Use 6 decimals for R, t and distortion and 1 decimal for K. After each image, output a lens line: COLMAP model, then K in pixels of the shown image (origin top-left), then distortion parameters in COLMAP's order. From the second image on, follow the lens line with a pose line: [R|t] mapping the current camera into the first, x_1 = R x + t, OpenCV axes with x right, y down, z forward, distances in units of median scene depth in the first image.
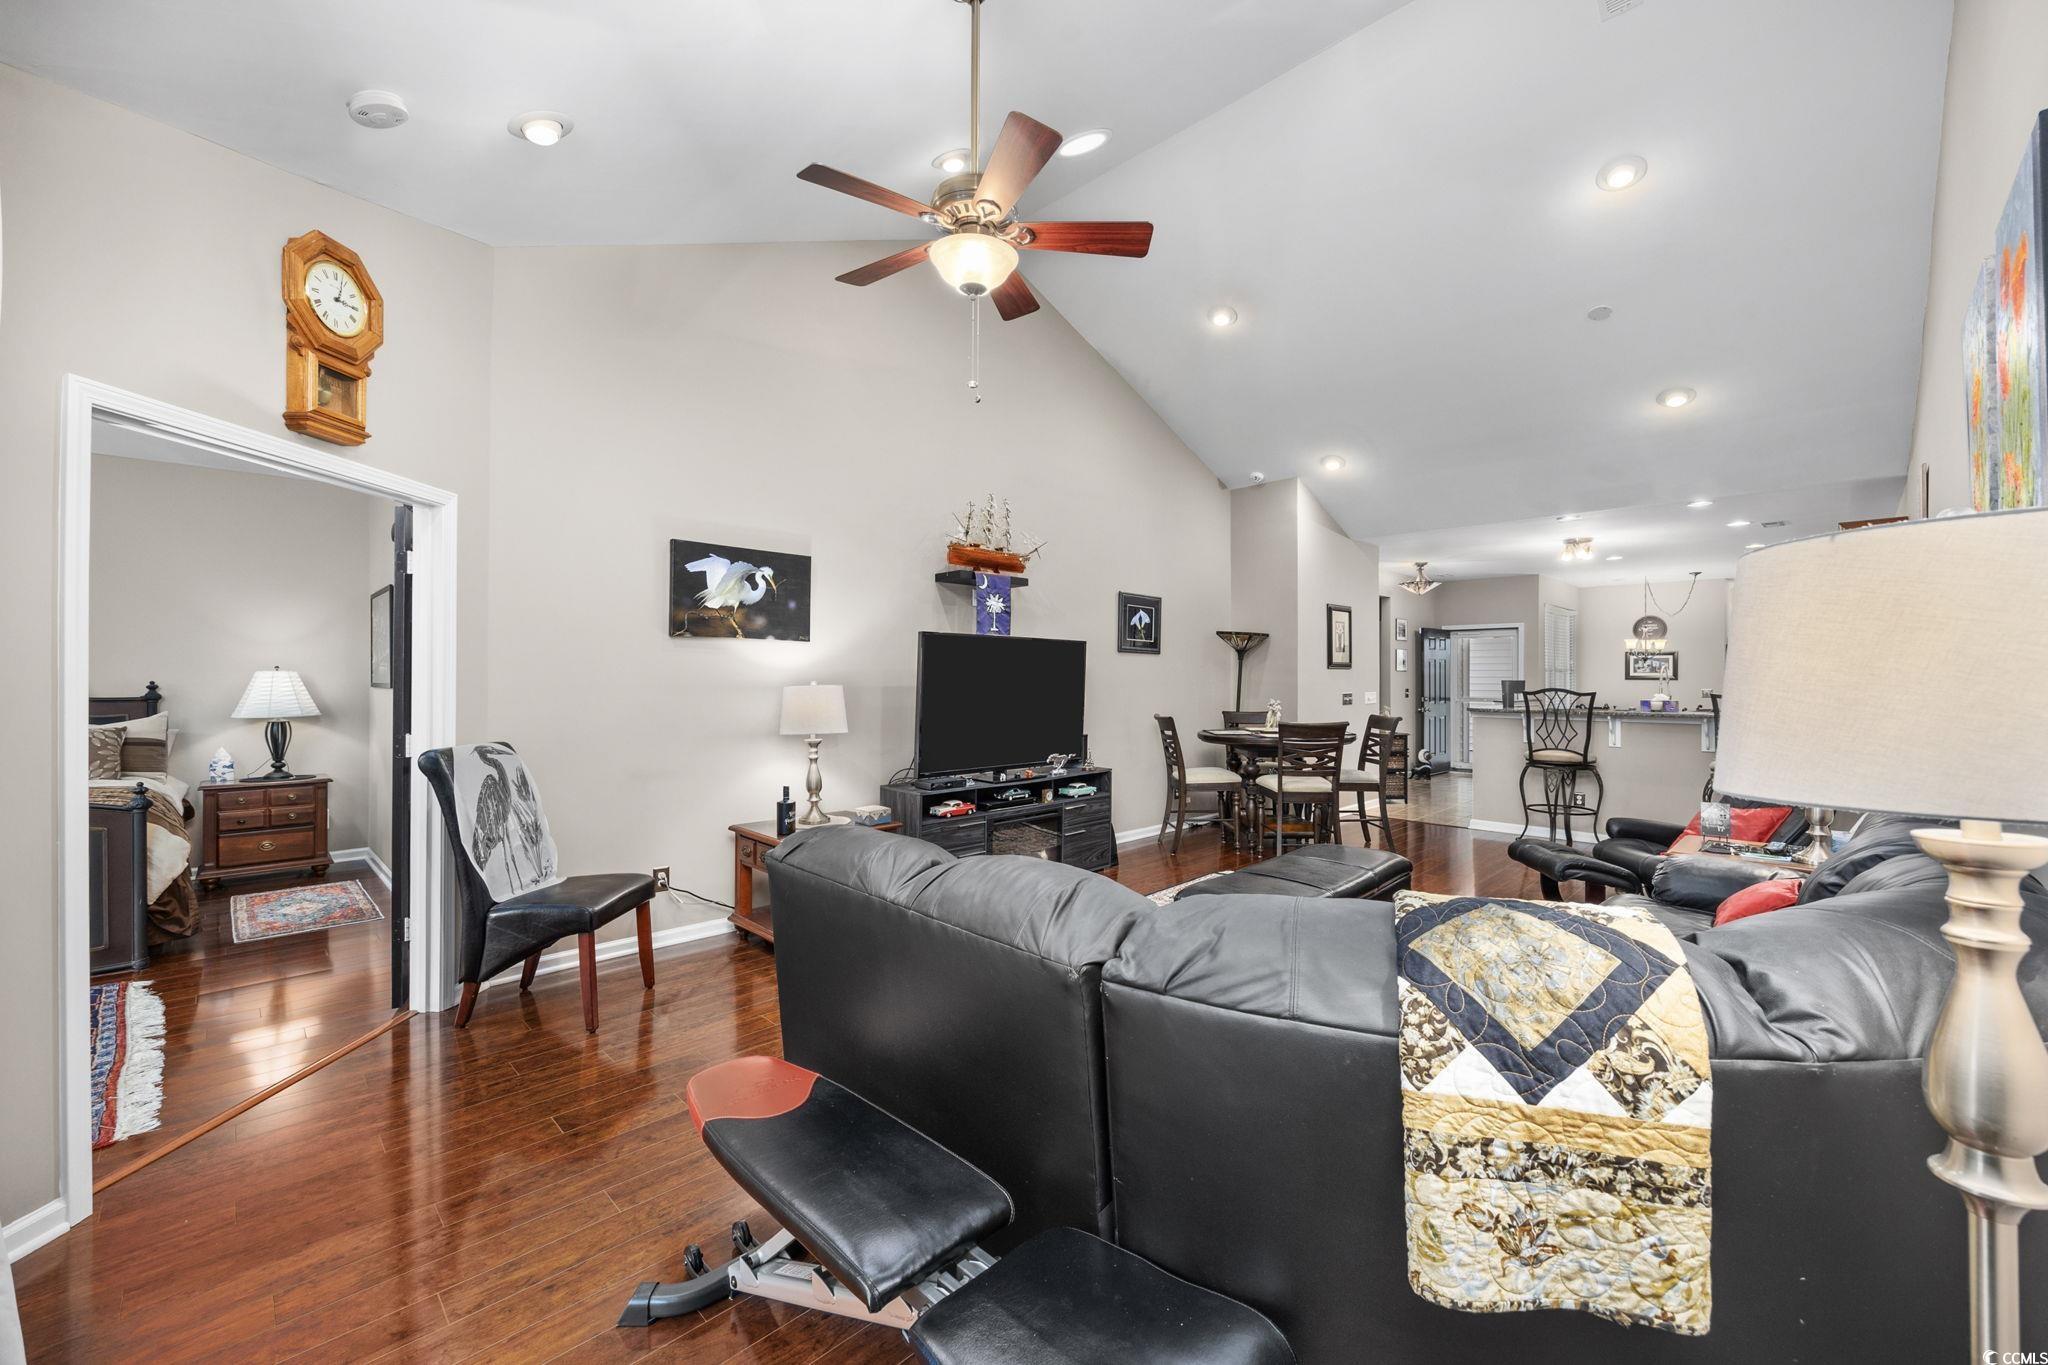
lens RADIAL K [[834.6, 0, 1018.5], [0, 834.6, 692.5], [0, 0, 1]] dist [-0.001390, -0.000068]
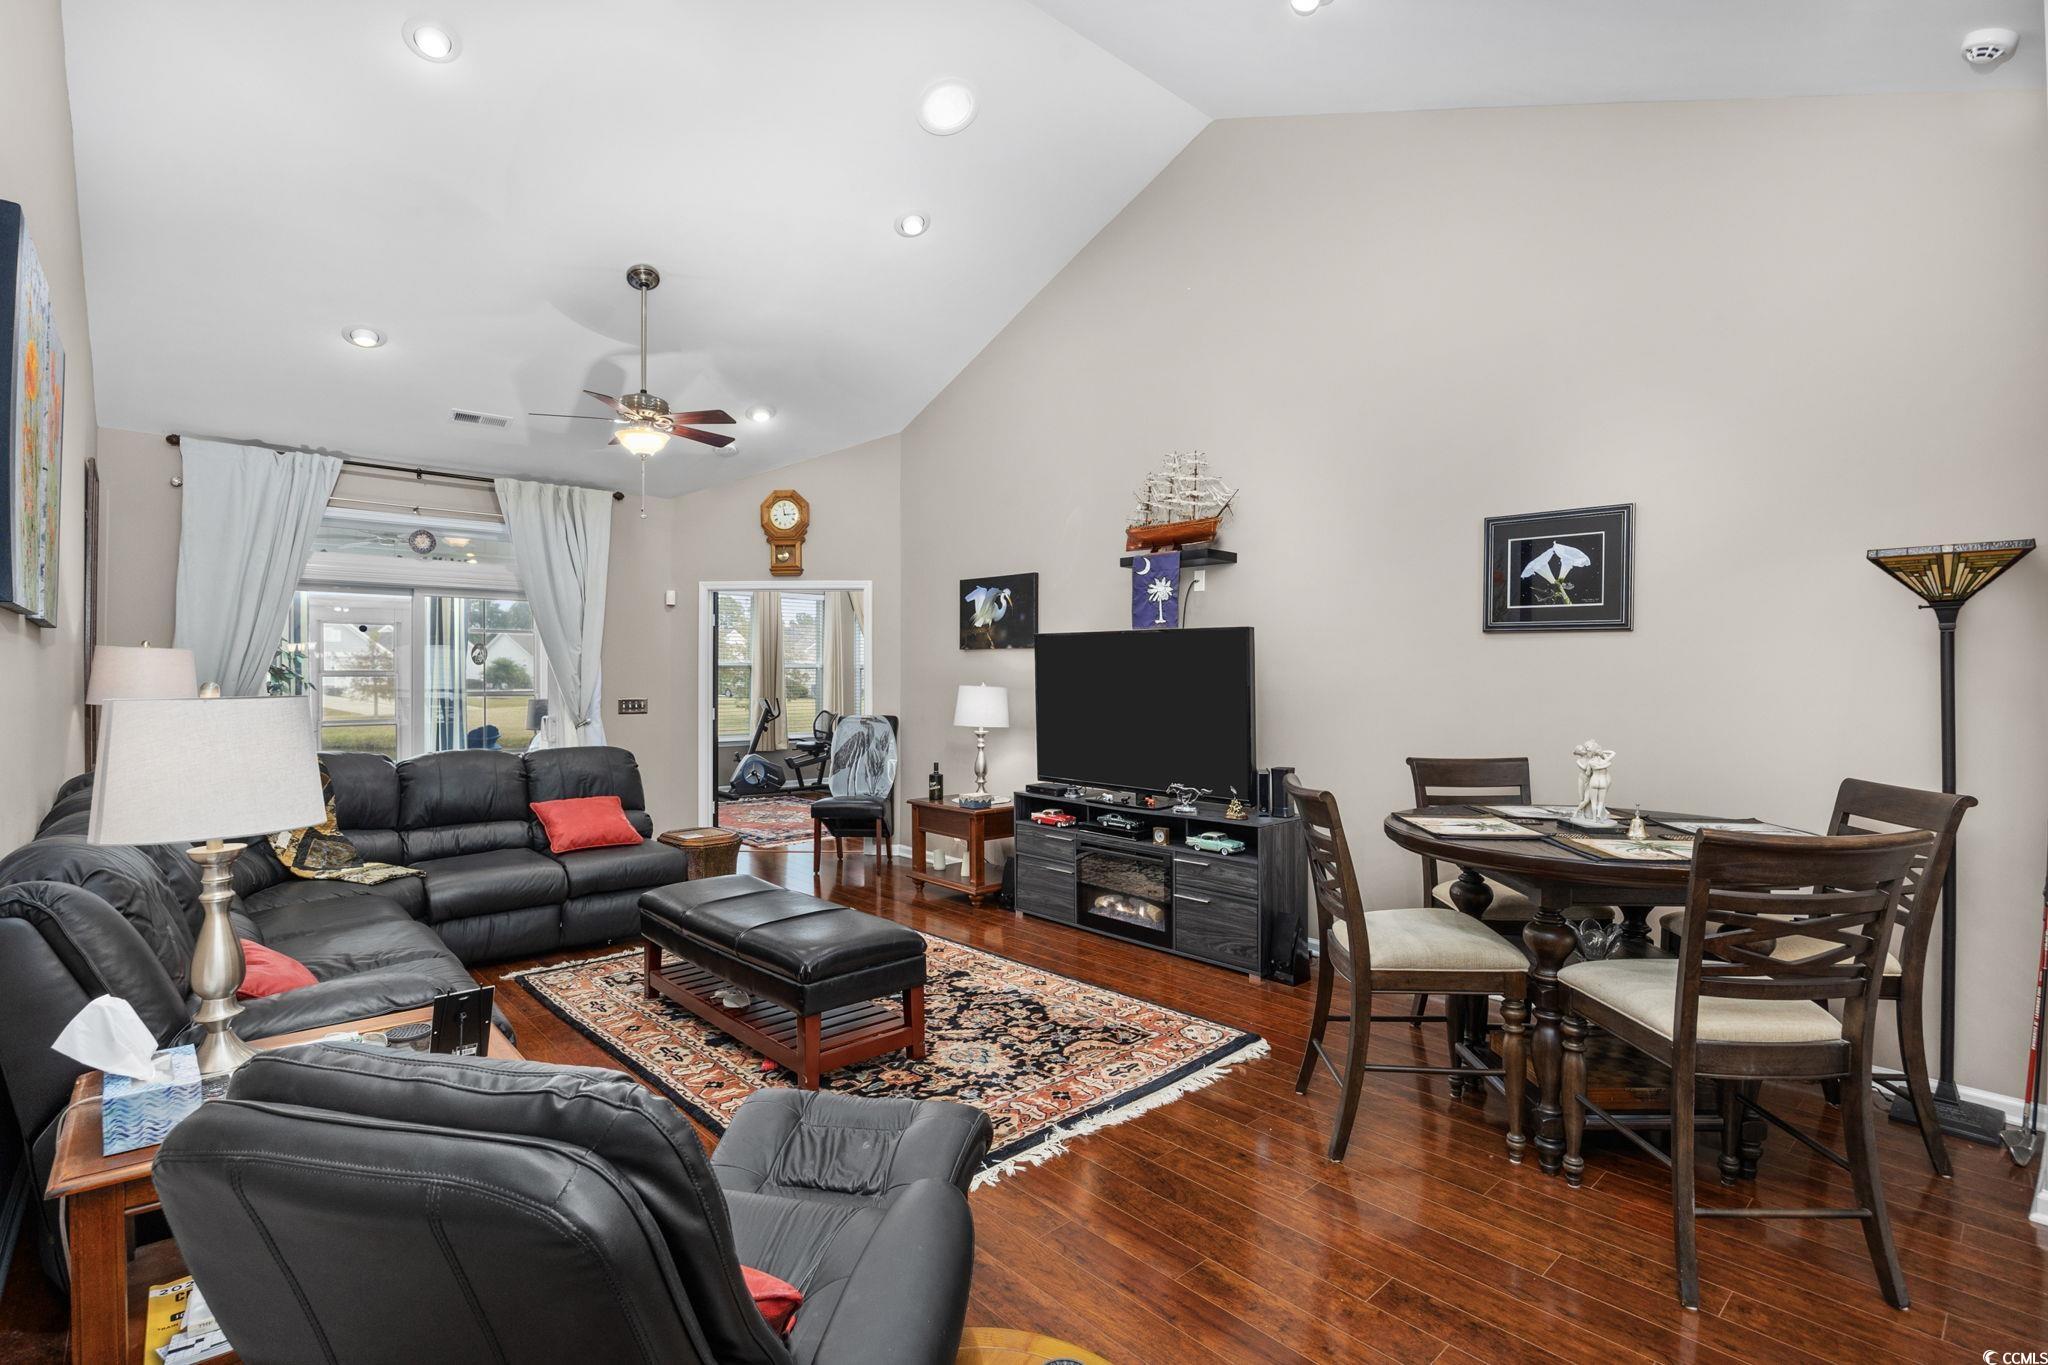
lens RADIAL K [[834.6, 0, 1018.5], [0, 834.6, 692.5], [0, 0, 1]] dist [-0.001390, -0.000068]
pose [[0.024633, 0.020073, -0.999495, 0.811779], [-0.016964, 0.999663, 0.019659, -0.020375], [0.999553, 0.016471, 0.024965, 0.872573]]
